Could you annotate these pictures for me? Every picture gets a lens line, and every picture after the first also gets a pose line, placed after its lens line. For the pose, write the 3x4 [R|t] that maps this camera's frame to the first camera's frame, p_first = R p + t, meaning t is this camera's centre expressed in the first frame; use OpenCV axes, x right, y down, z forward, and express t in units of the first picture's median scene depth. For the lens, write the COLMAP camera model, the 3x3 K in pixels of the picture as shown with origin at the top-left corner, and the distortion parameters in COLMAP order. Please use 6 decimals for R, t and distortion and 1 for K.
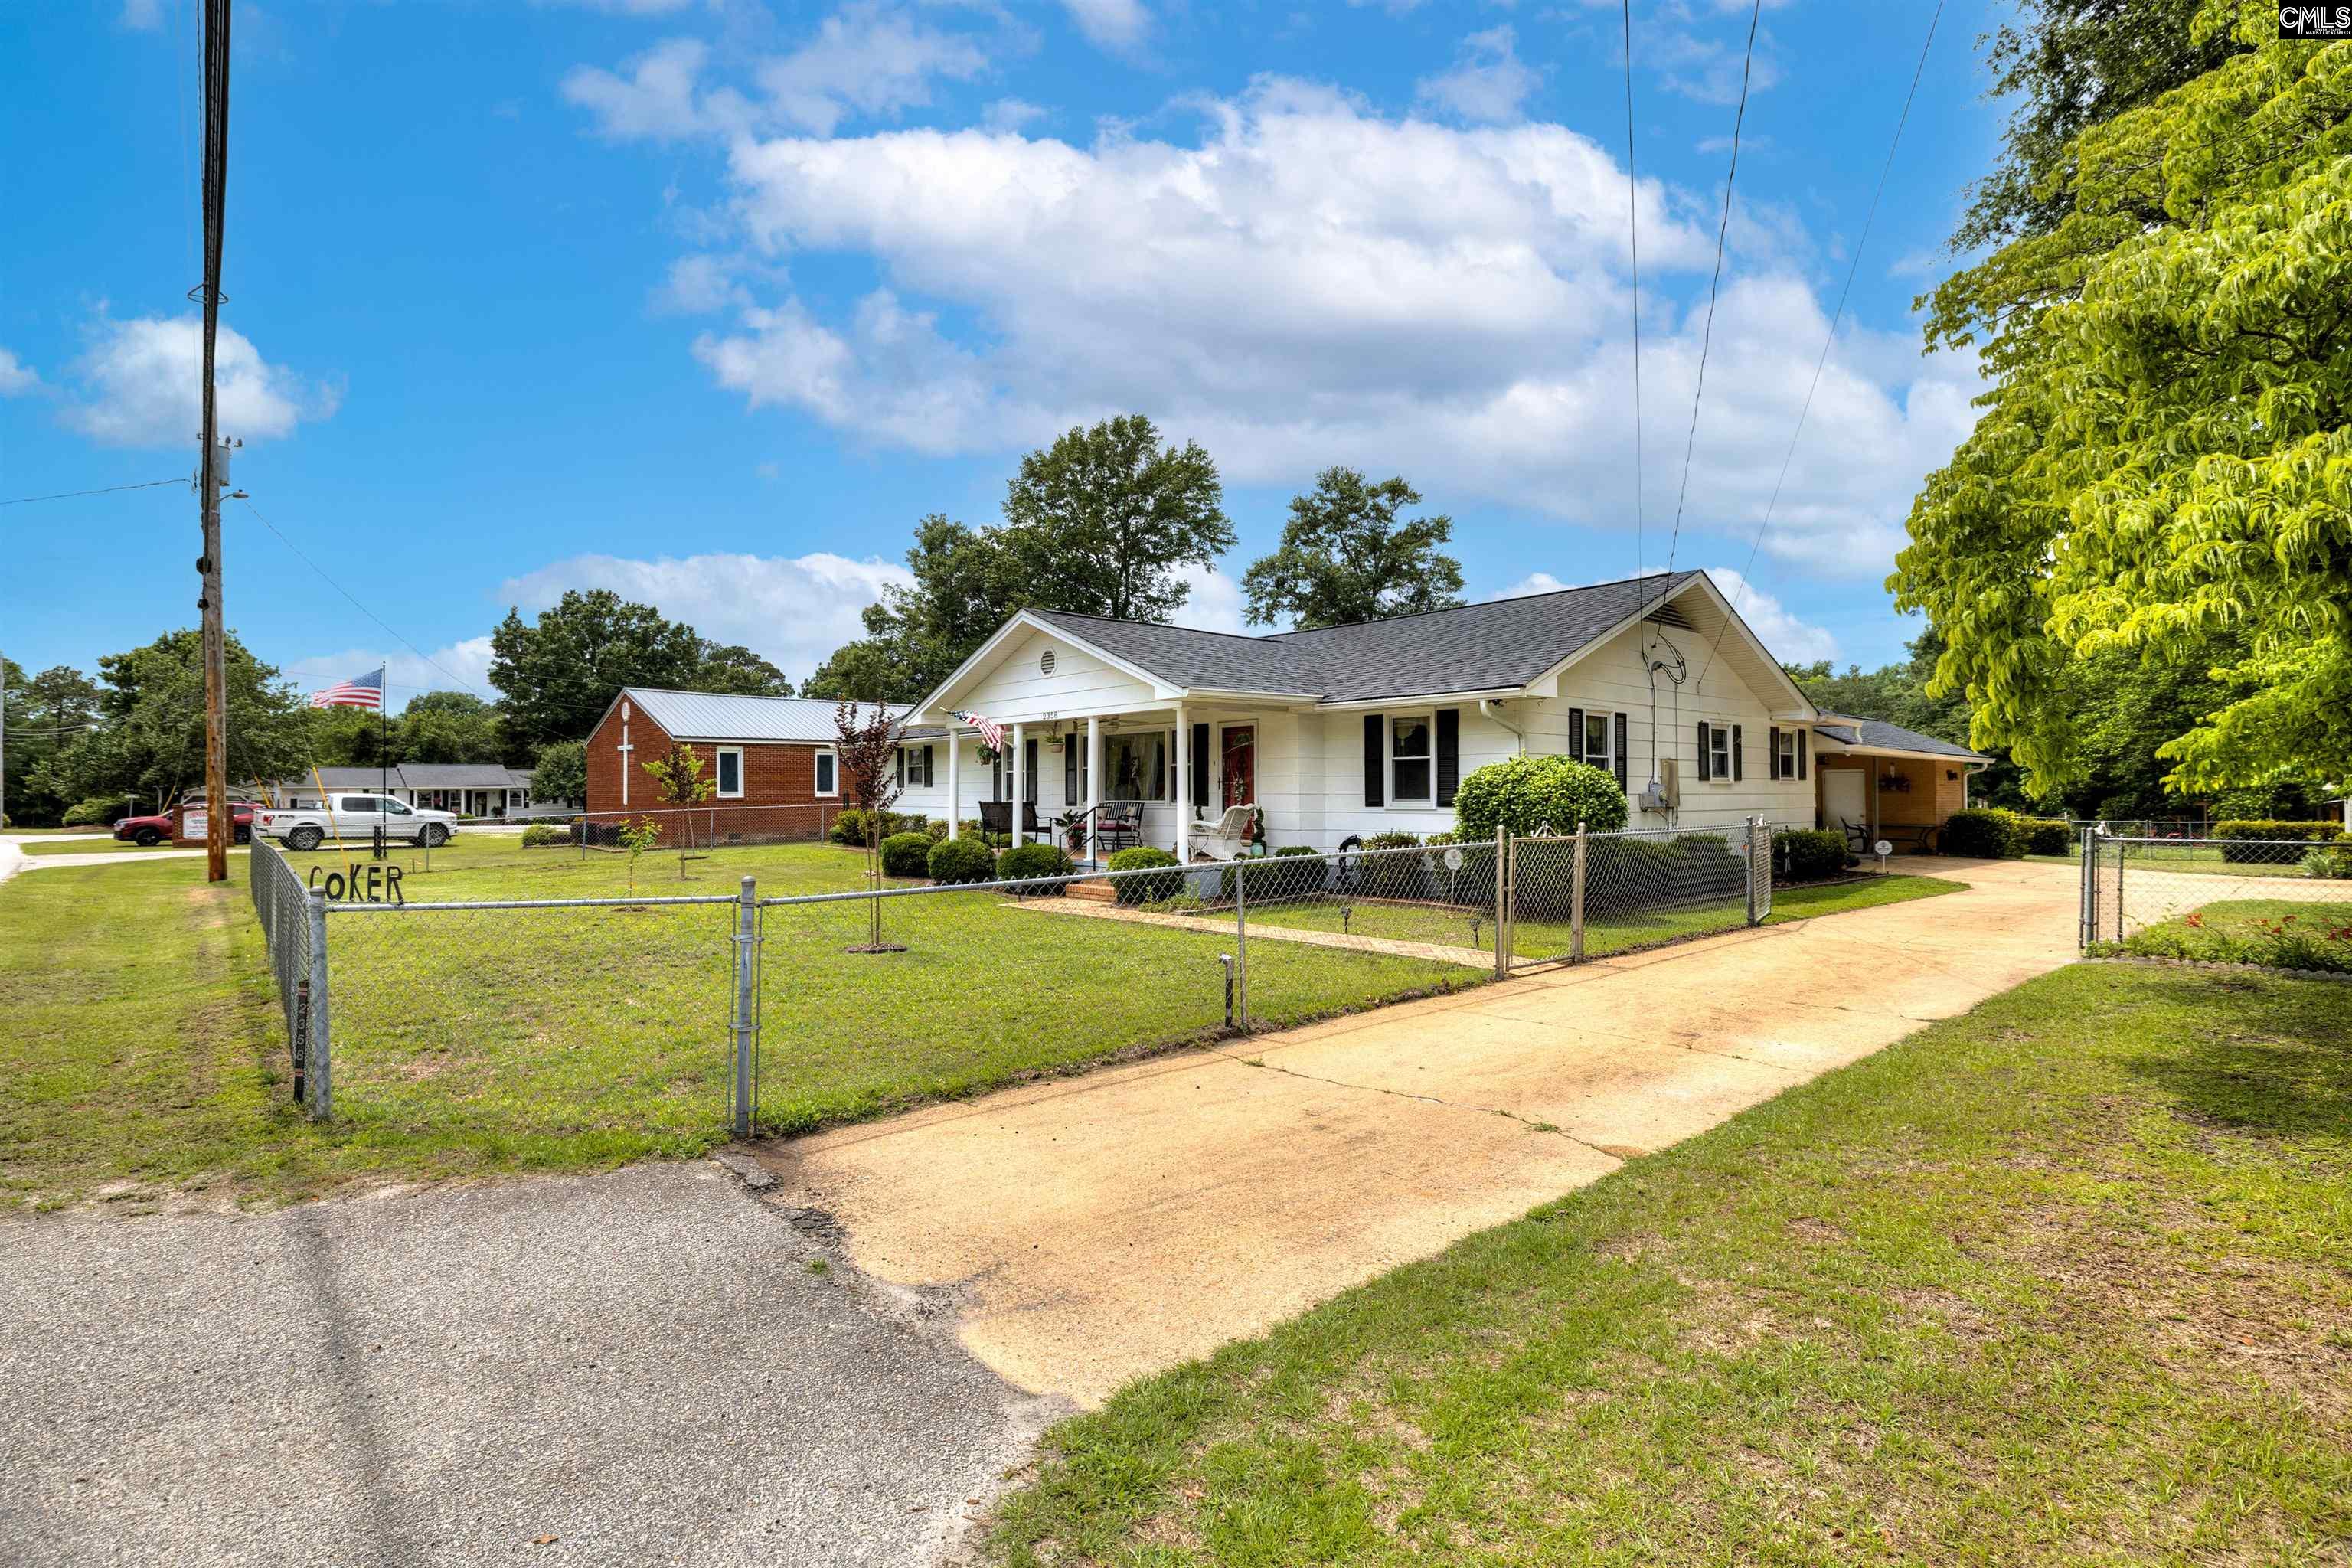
lens RADIAL K [[1106.8, 0, 1174.8], [0, 1106.8, 789.7], [0, 0, 1]] dist [-0.005349, 0.004068]
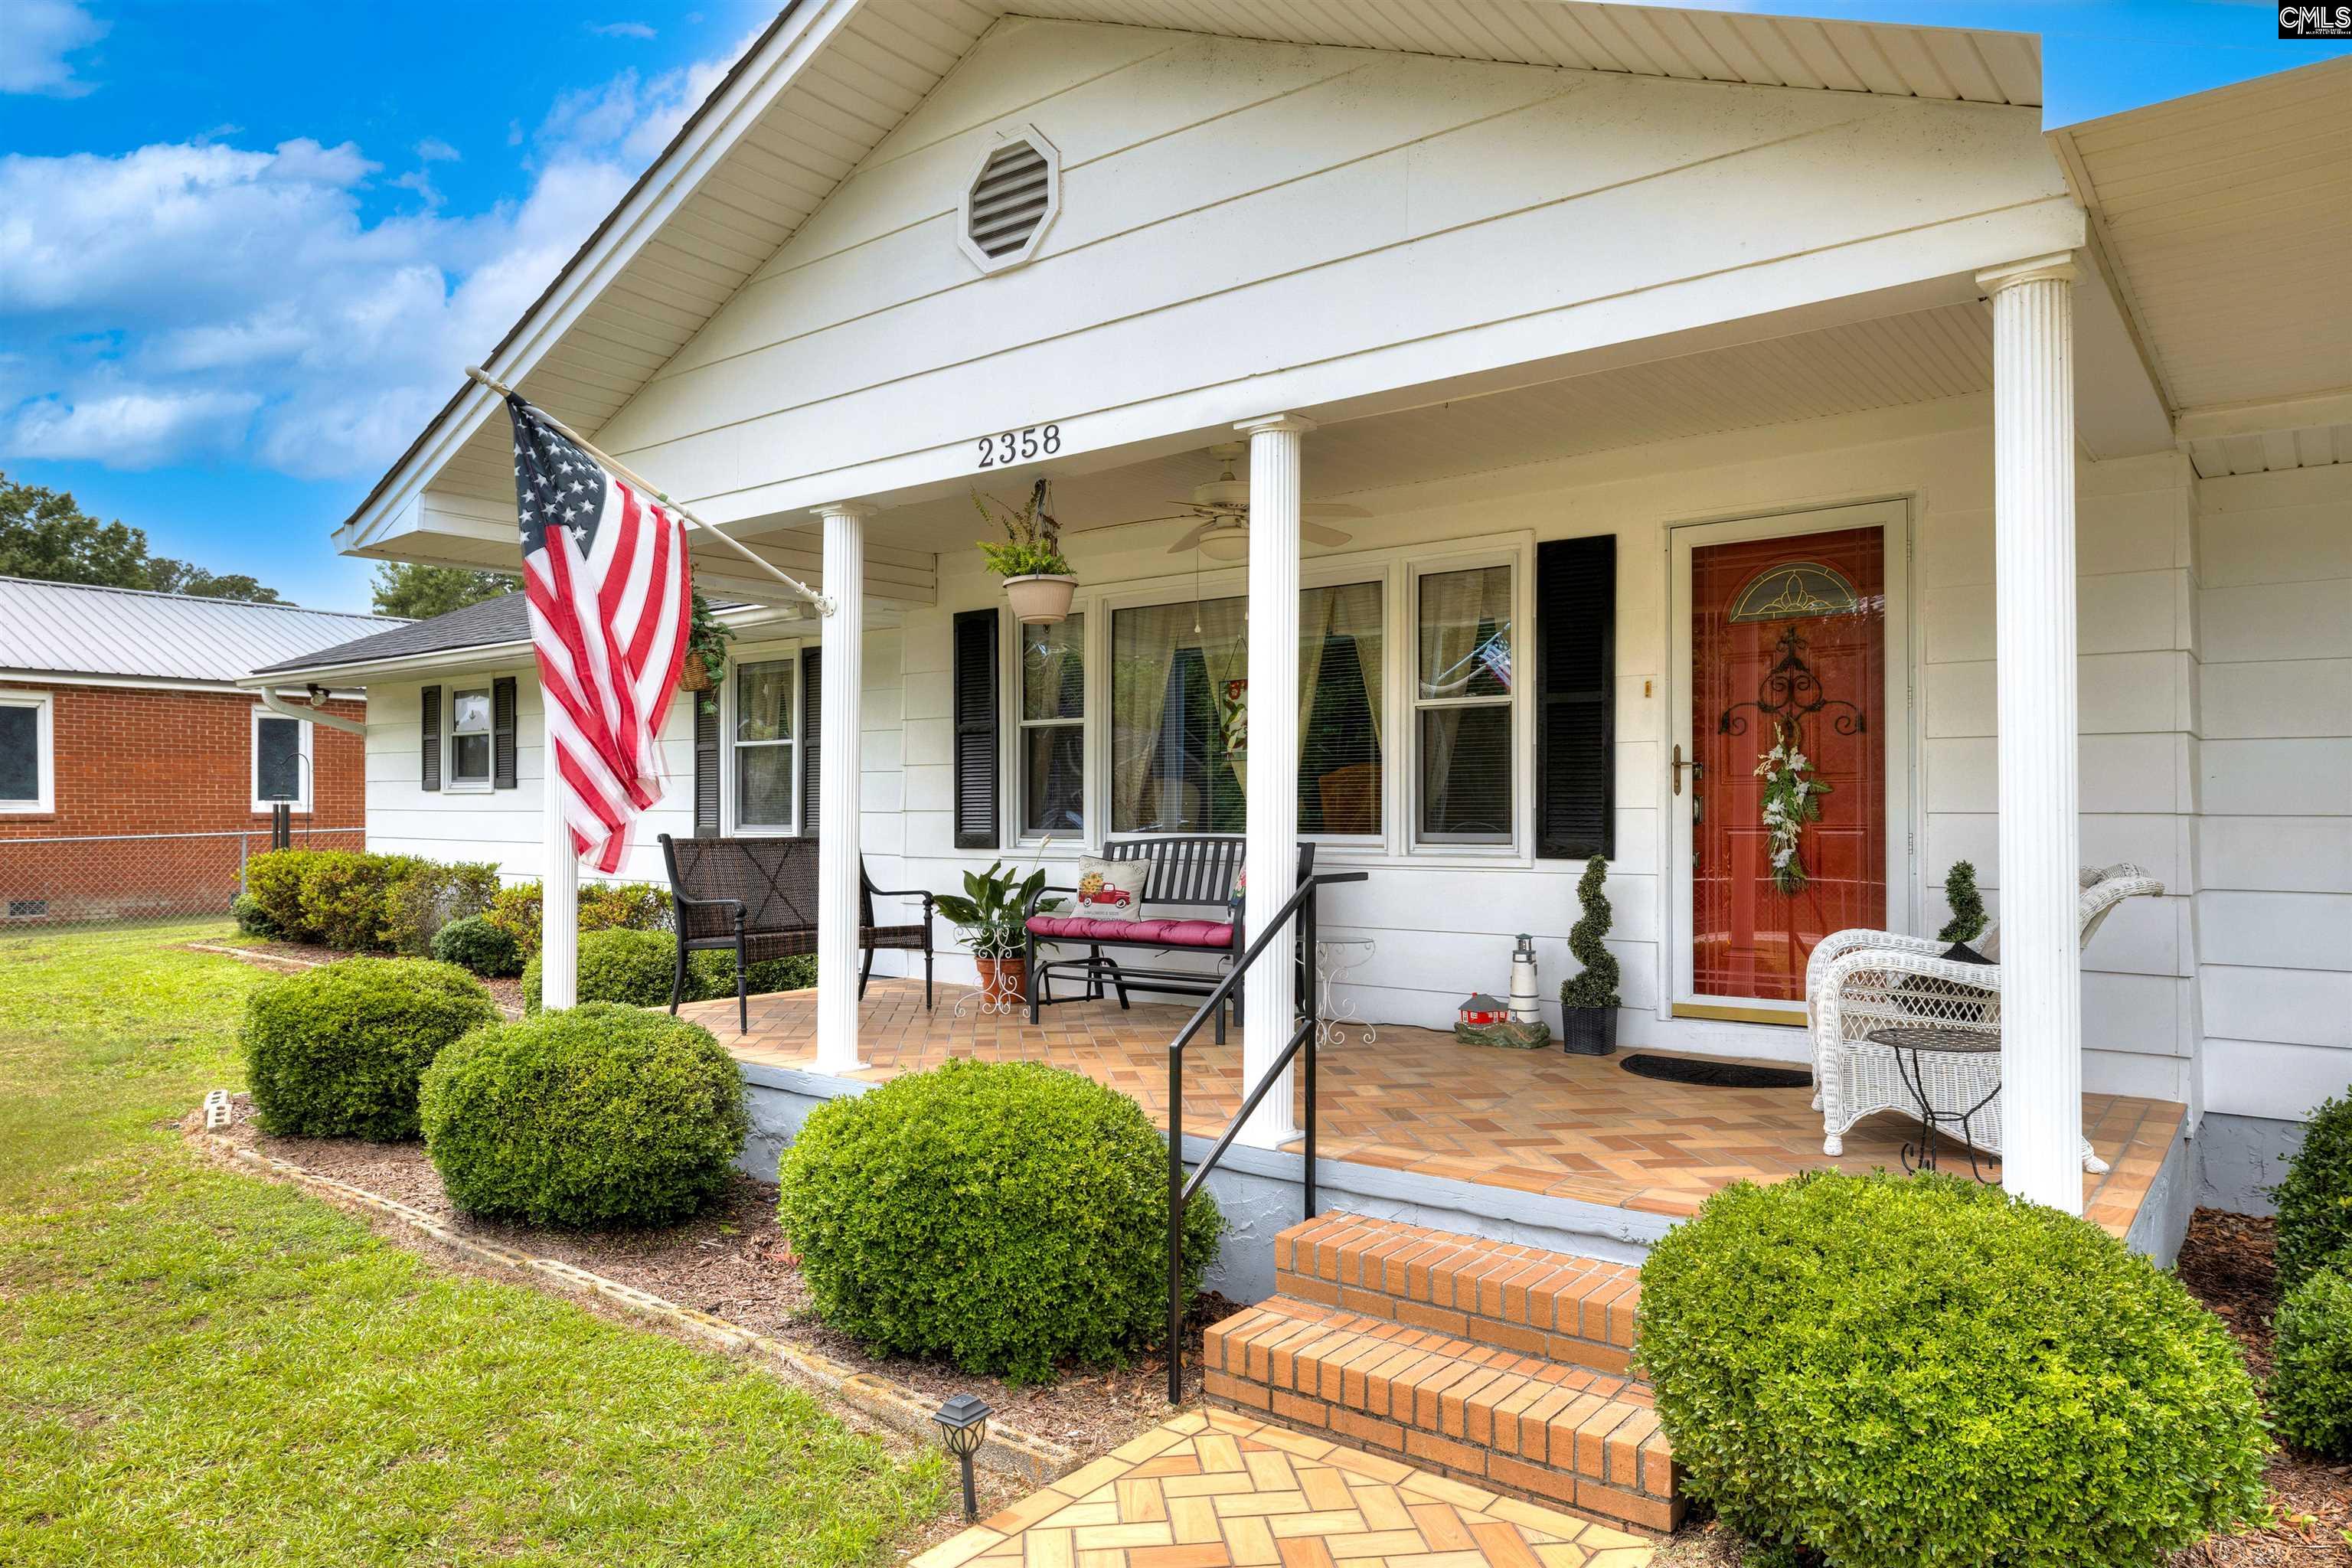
lens RADIAL K [[1522.8, 0, 1179.3], [0, 1522.8, 792.2], [0, 0, 1]] dist [0.005183, 0.003092]
pose [[0.985768, 0.009857, 0.167821, -0.086910], [-0.008004, 0.999899, -0.011714, 0.002809], [-0.167920, 0.010204, 0.985748, 0.462677]]
